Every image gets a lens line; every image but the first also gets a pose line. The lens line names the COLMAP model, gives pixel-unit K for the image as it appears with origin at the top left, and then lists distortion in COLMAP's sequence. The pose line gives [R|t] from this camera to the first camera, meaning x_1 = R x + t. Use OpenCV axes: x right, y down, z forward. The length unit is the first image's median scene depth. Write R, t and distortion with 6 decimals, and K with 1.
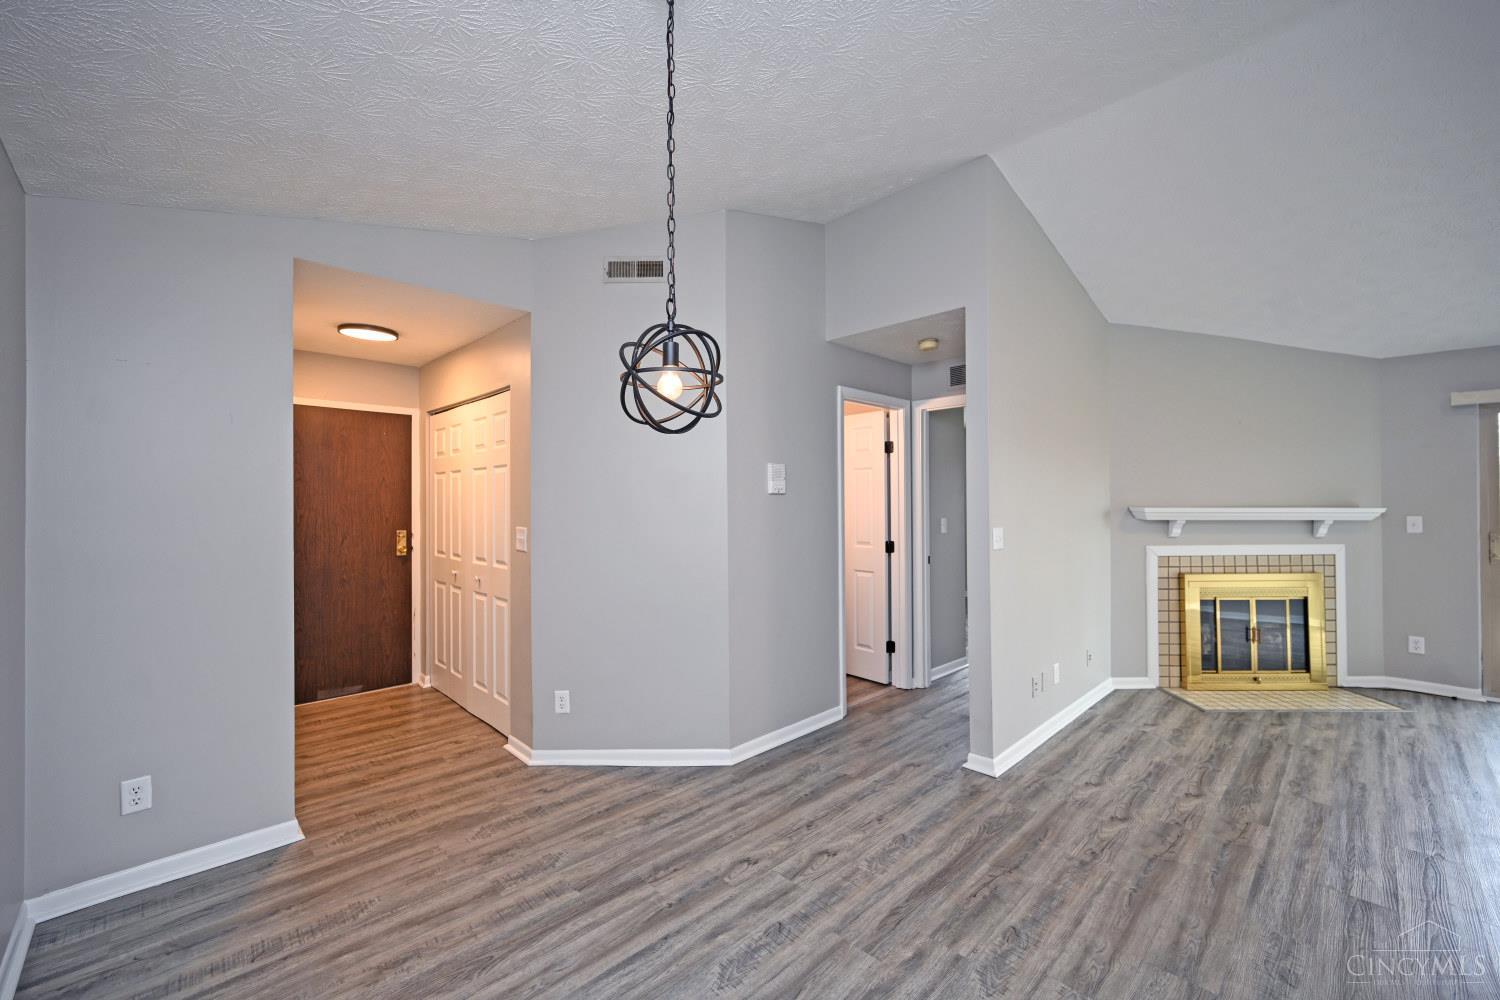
lens RADIAL K [[591.8, 0, 751.9], [0, 591.8, 502.3], [0, 0, 1]] dist [0.001233, 0.000075]
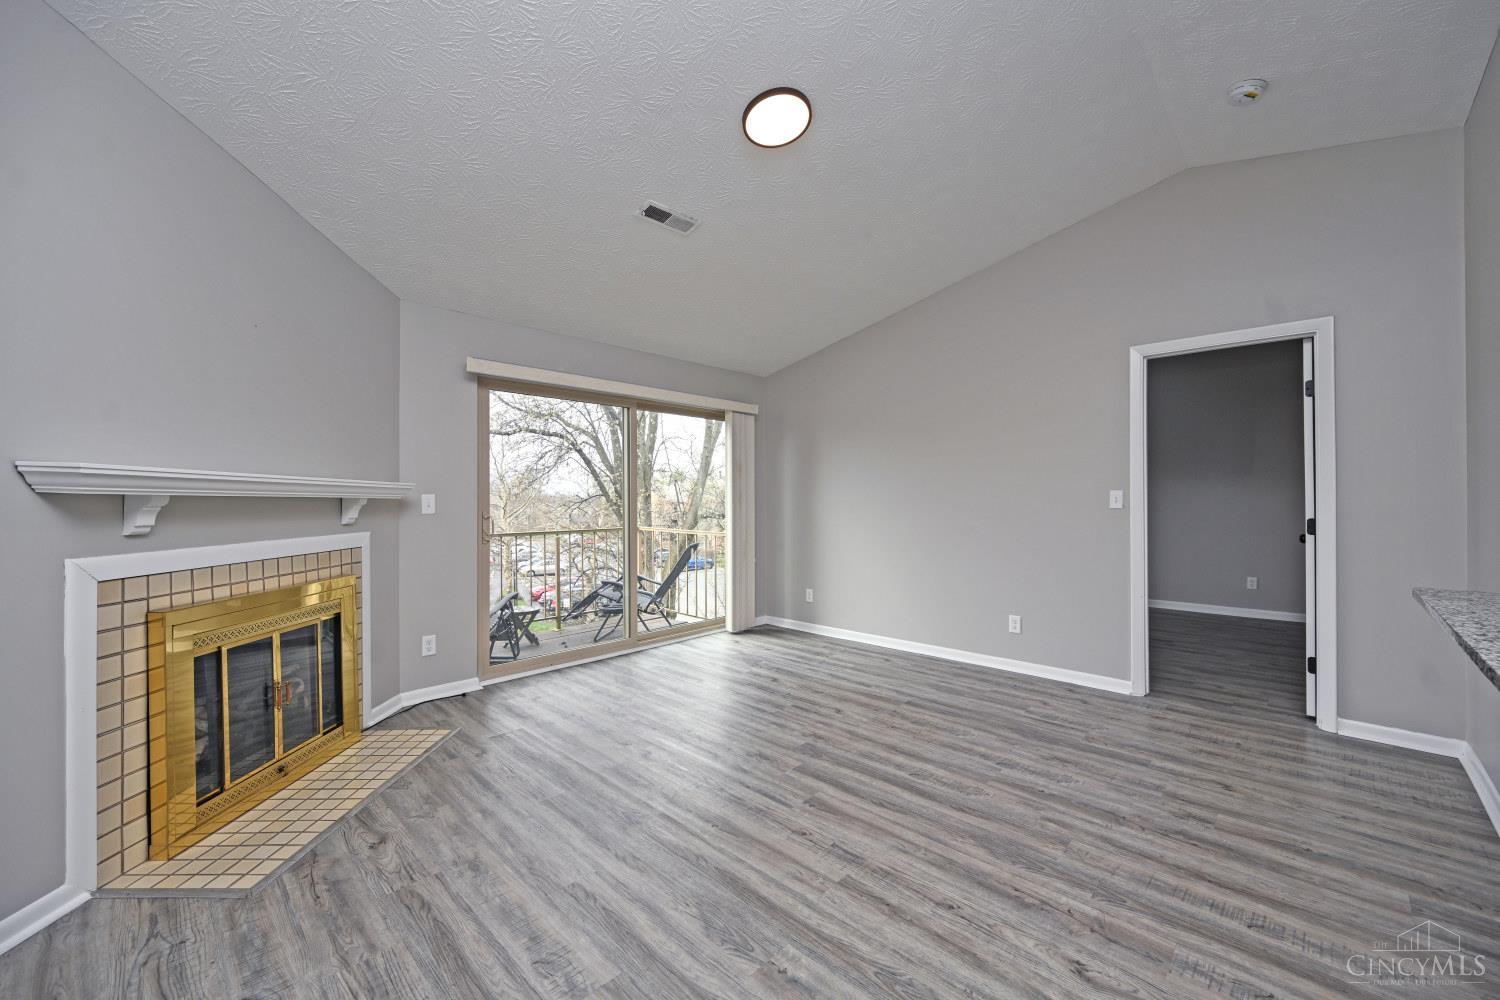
lens RADIAL K [[591.8, 0, 753.8], [0, 591.8, 496.1], [0, 0, 1]] dist [0.001233, 0.000075]
pose [[-0.034310, 0.015068, 0.999298, 0.314892], [0.001553, 0.999886, -0.015024, 0.048888], [-0.999410, 0.001037, -0.034329, 0.710123]]
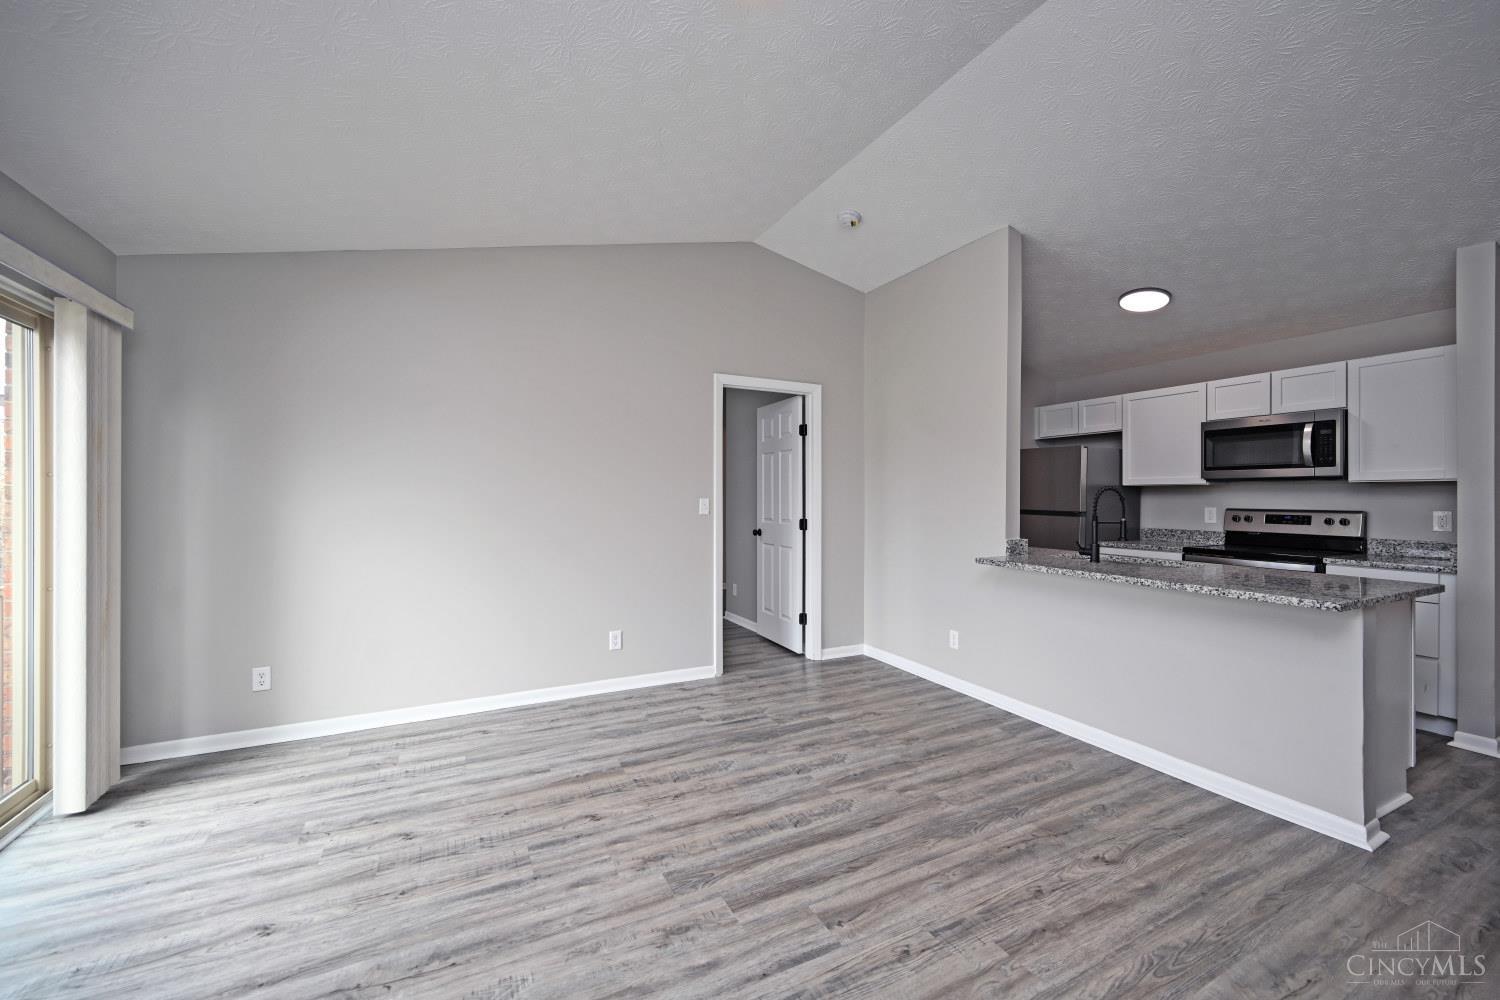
lens RADIAL K [[591.8, 0, 751.7], [0, 591.8, 496.2], [0, 0, 1]] dist [0.001233, 0.000075]
pose [[-0.956335, 0.006200, 0.292206, 0.940756], [0.005251, 0.999978, -0.004031, 0.023485], [-0.292224, -0.002320, -0.956347, 1.152261]]
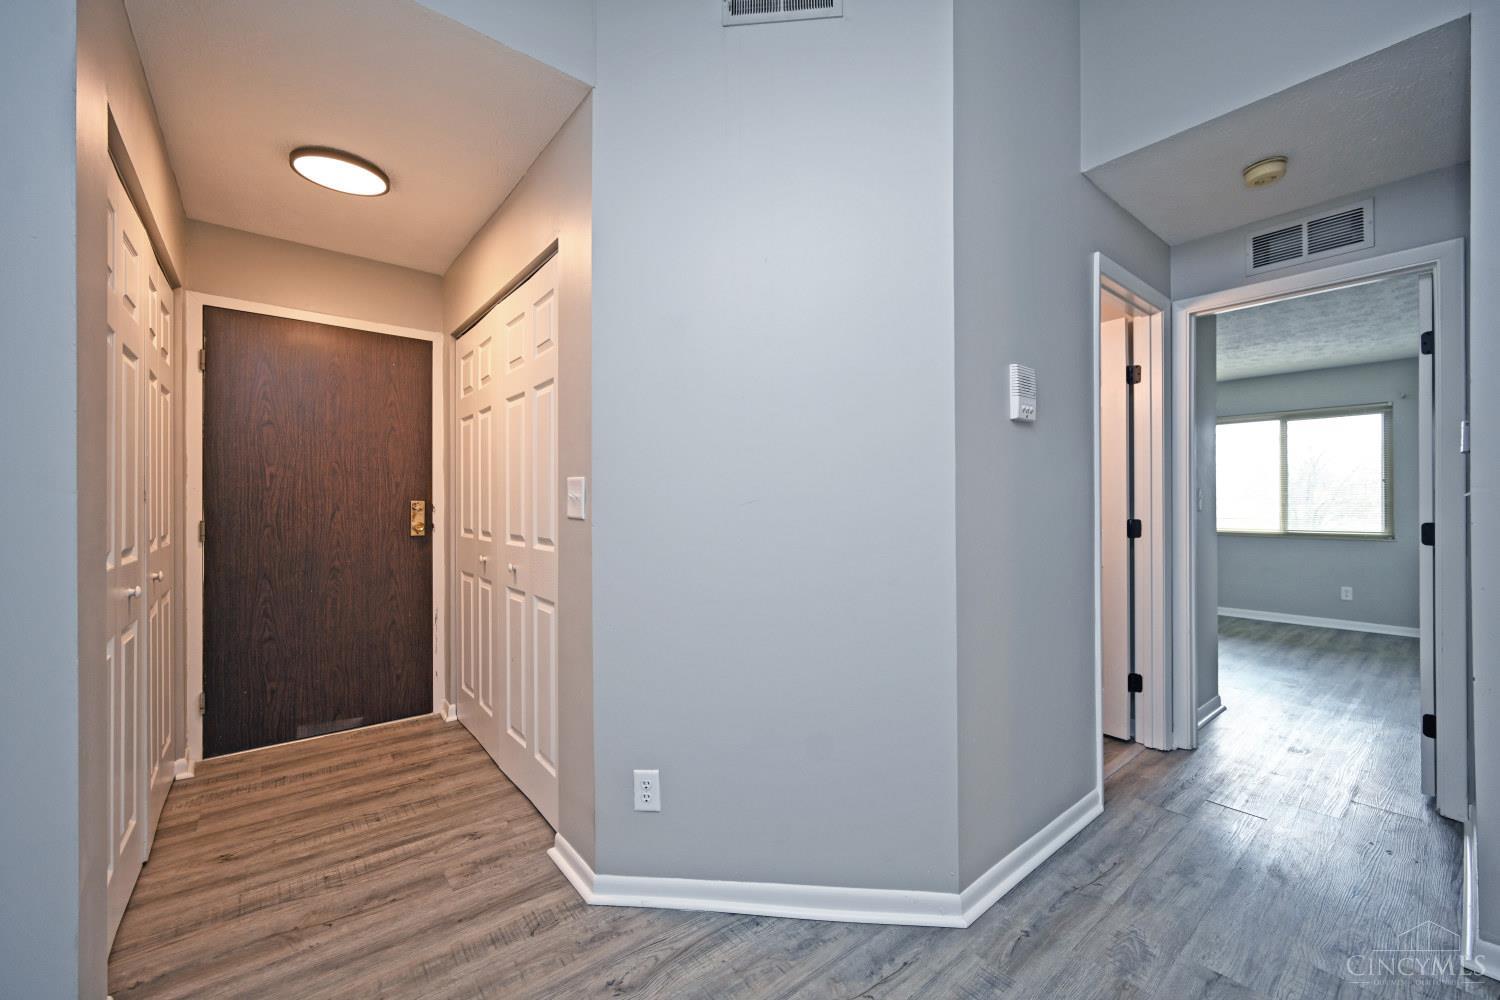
lens RADIAL K [[591.8, 0, 761.0], [0, 591.8, 502.2], [0, 0, 1]] dist [0.001233, 0.000075]
pose [[0.996558, 0.002951, -0.082843, -0.160353], [-0.002748, 0.999993, 0.002557, 0.062711], [0.082850, -0.002321, 0.996559, 0.433815]]
